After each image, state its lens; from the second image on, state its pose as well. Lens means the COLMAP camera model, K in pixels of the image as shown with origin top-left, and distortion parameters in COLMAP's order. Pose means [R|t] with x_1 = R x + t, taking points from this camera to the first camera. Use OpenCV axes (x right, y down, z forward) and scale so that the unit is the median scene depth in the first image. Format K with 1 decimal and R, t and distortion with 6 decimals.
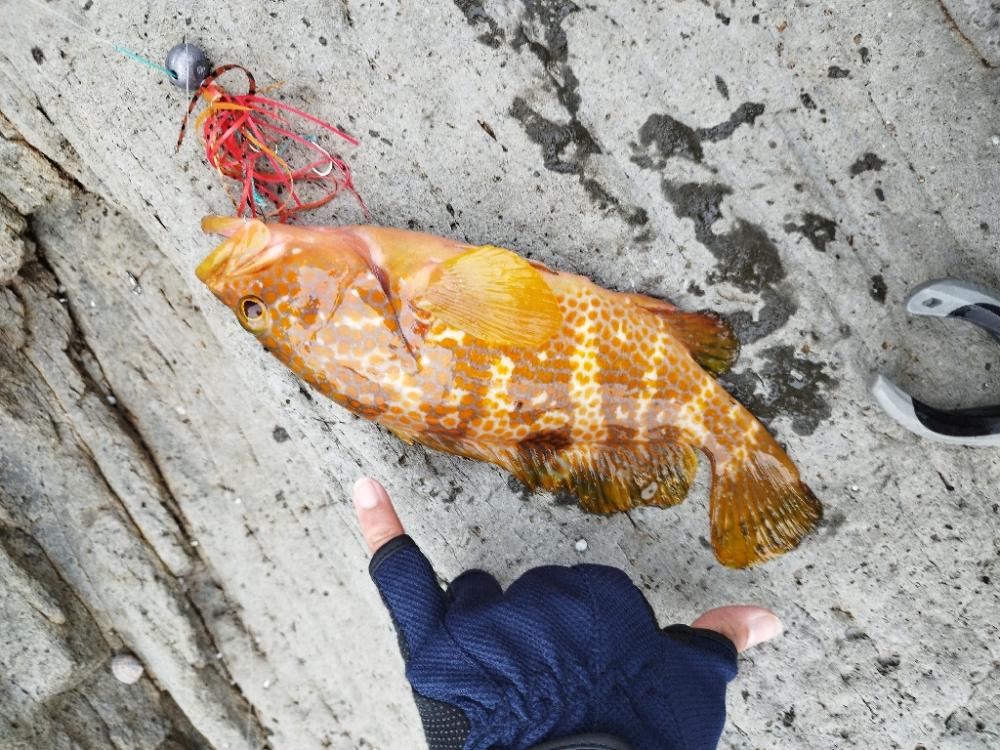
lens RADIAL K [[715.4, 0, 498.4], [0, 715.4, 378.0], [0, 0, 1]] dist [0.032665, -0.041961]
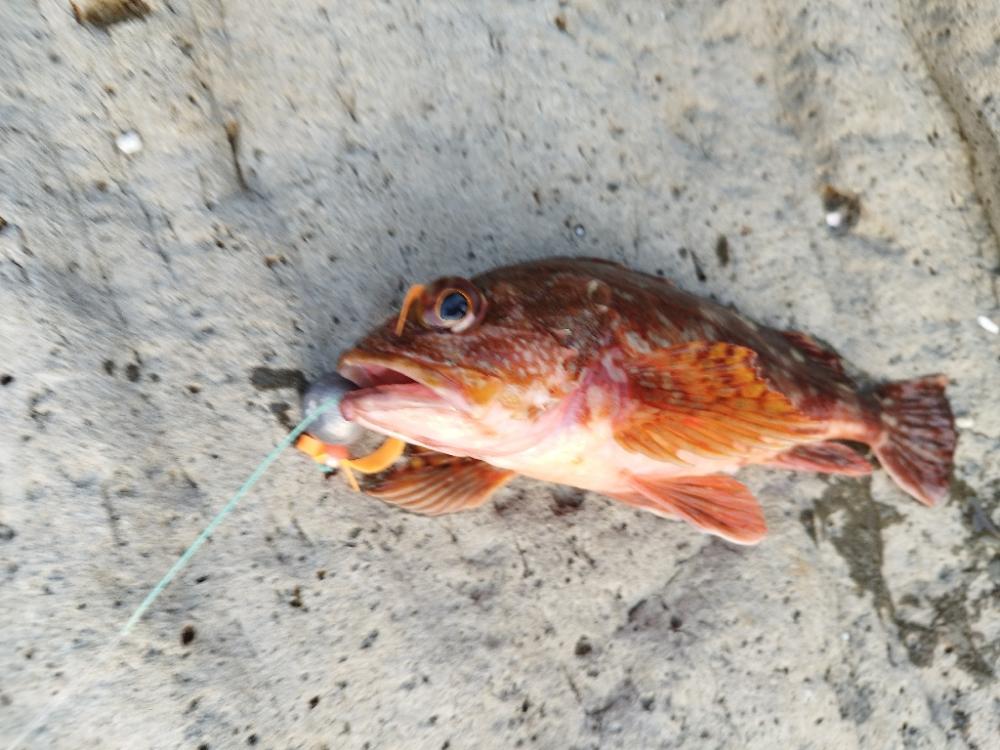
lens RADIAL K [[756.1, 0, 498.2], [0, 756.1, 363.8], [0, 0, 1]] dist [-0.036432, 0.008734]
pose [[0.920488, 0.303070, 0.246679, 0.286958], [-0.245962, 0.939878, -0.236922, 0.459007], [-0.303653, 0.157410, 0.939690, 0.378061]]
